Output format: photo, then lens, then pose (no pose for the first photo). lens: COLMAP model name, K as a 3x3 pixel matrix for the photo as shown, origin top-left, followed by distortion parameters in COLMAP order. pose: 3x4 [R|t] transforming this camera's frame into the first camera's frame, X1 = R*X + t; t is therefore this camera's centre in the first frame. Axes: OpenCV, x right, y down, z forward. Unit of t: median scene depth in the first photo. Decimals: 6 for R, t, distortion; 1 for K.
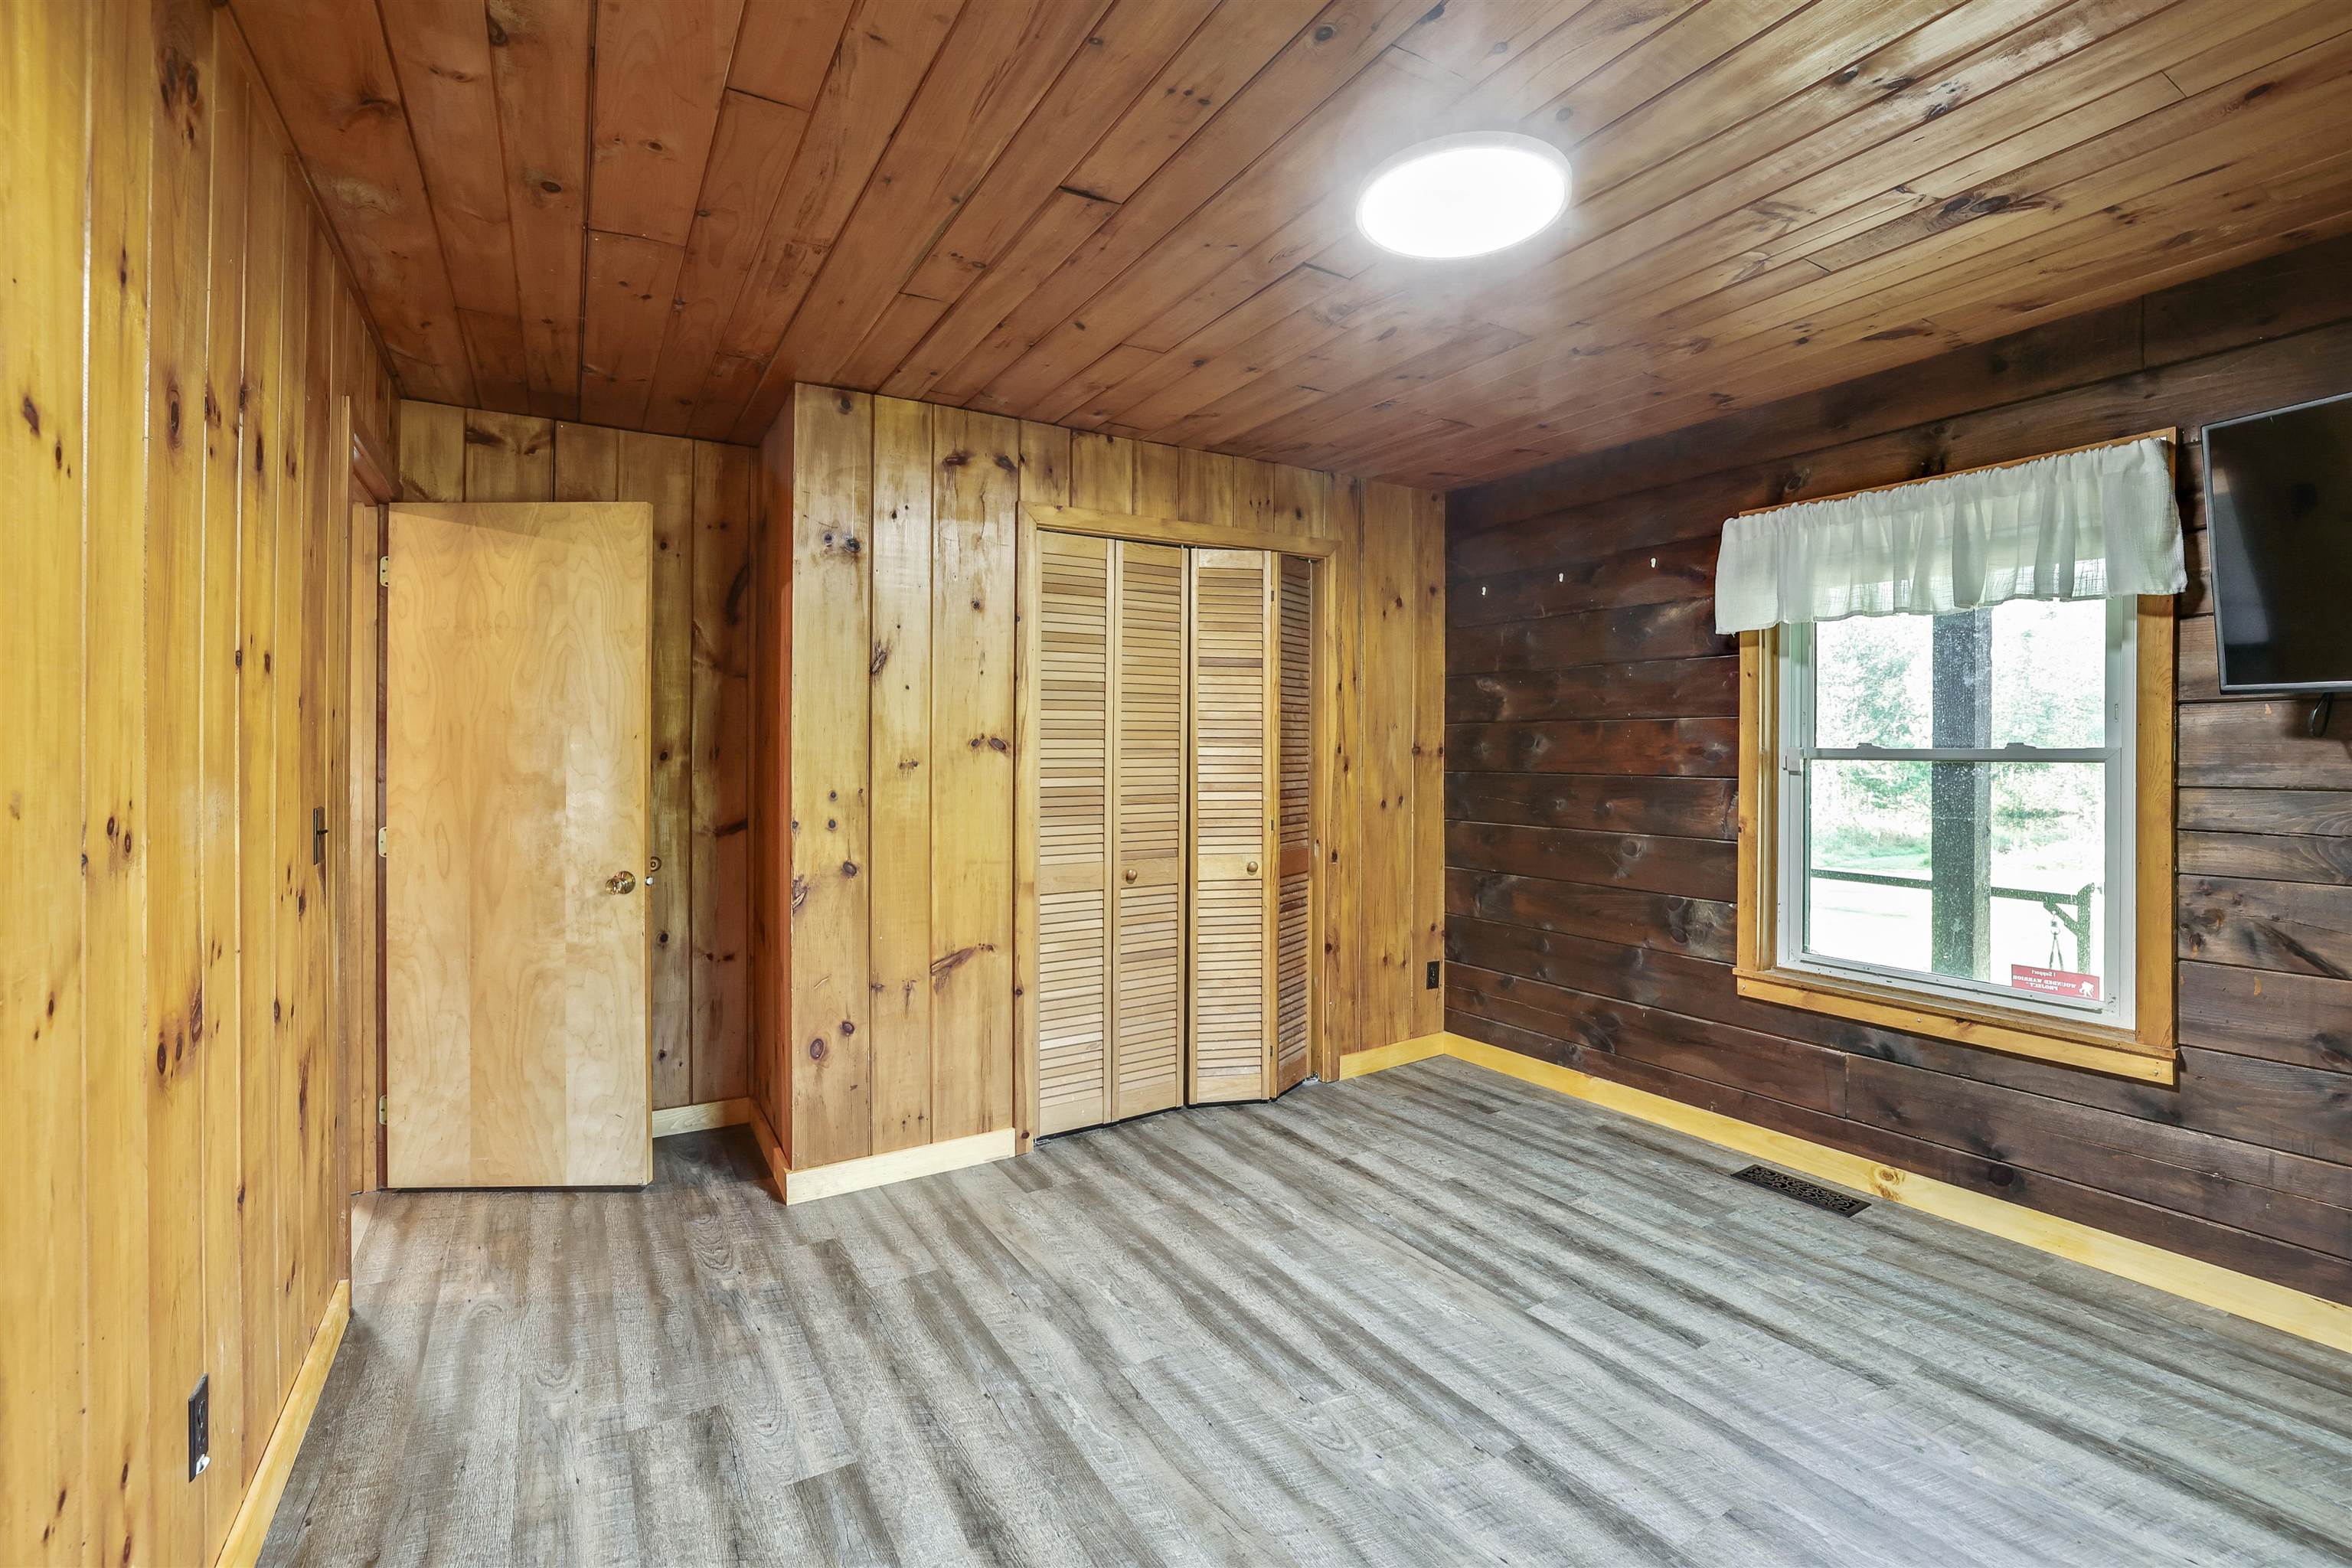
lens RADIAL K [[1031.6, 0, 1210.1], [0, 1031.6, 743.0], [0, 0, 1]] dist [-0.036453, 0.020181]
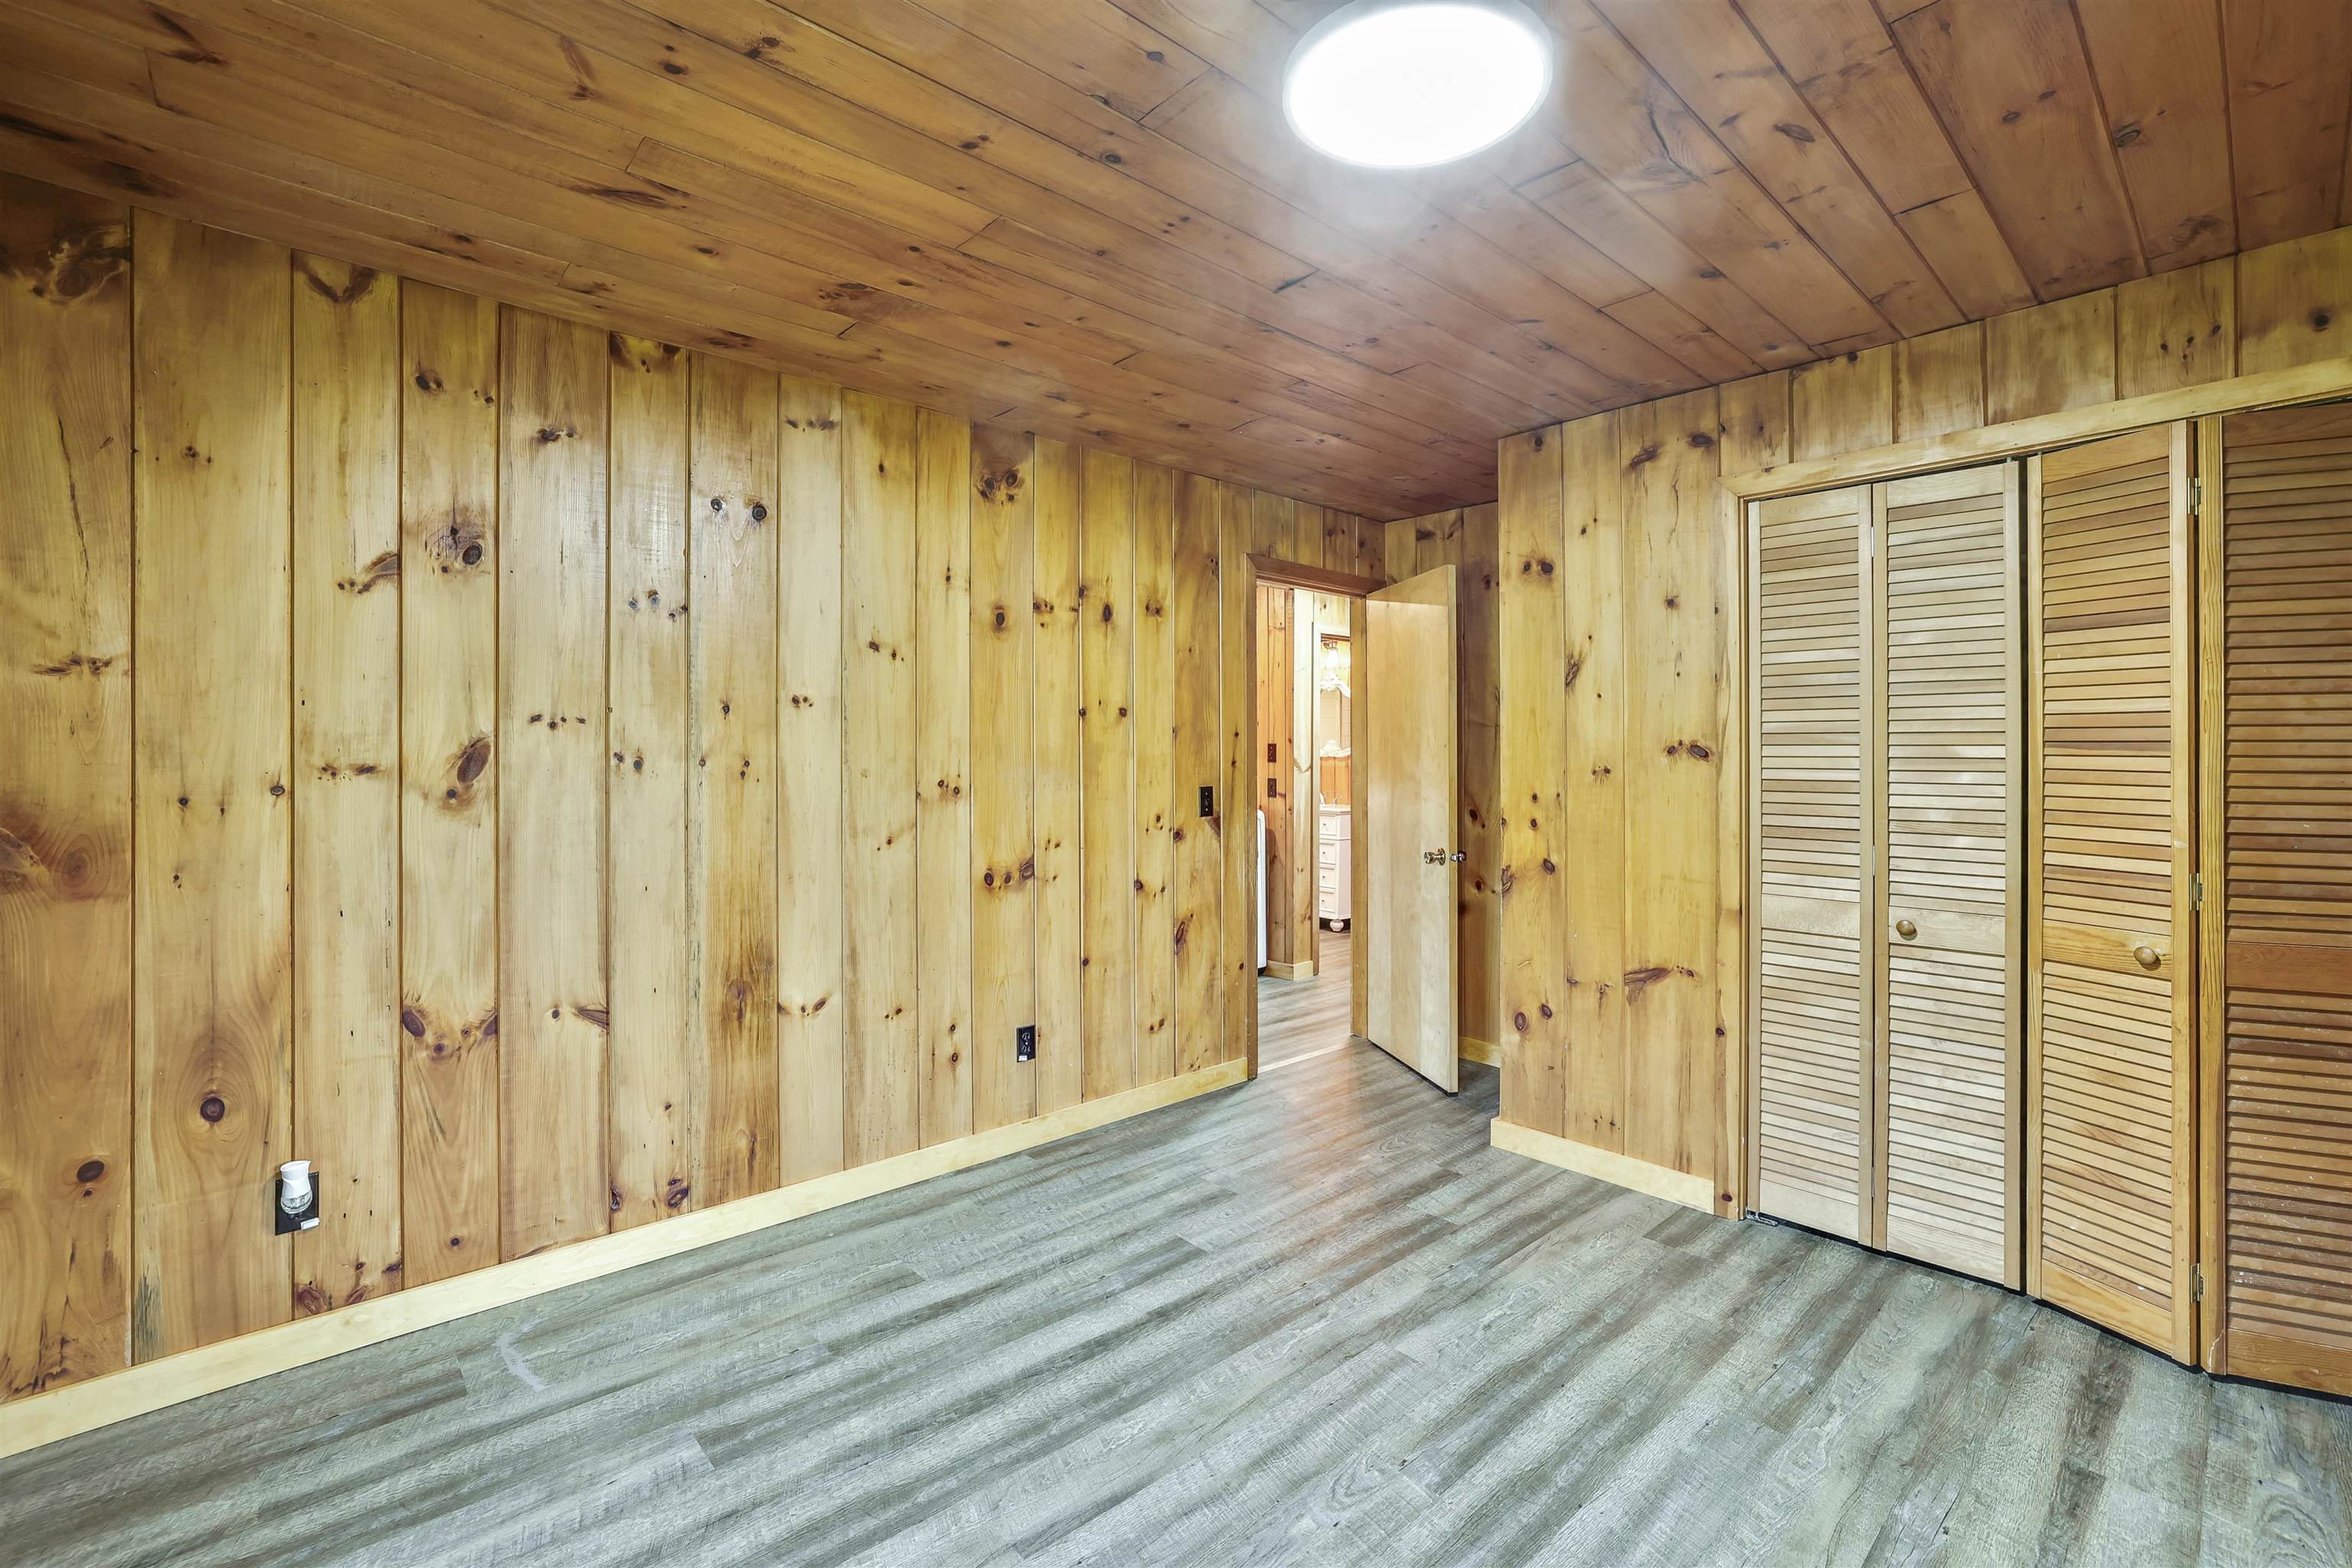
lens RADIAL K [[1031.6, 0, 1210.1], [0, 1031.6, 743.0], [0, 0, 1]] dist [-0.036453, 0.020181]
pose [[0.193707, -0.006414, -0.981039, 0.637665], [0.001270, 0.999979, -0.006287, -0.000913], [0.981059, -0.000029, 0.193711, 0.430103]]
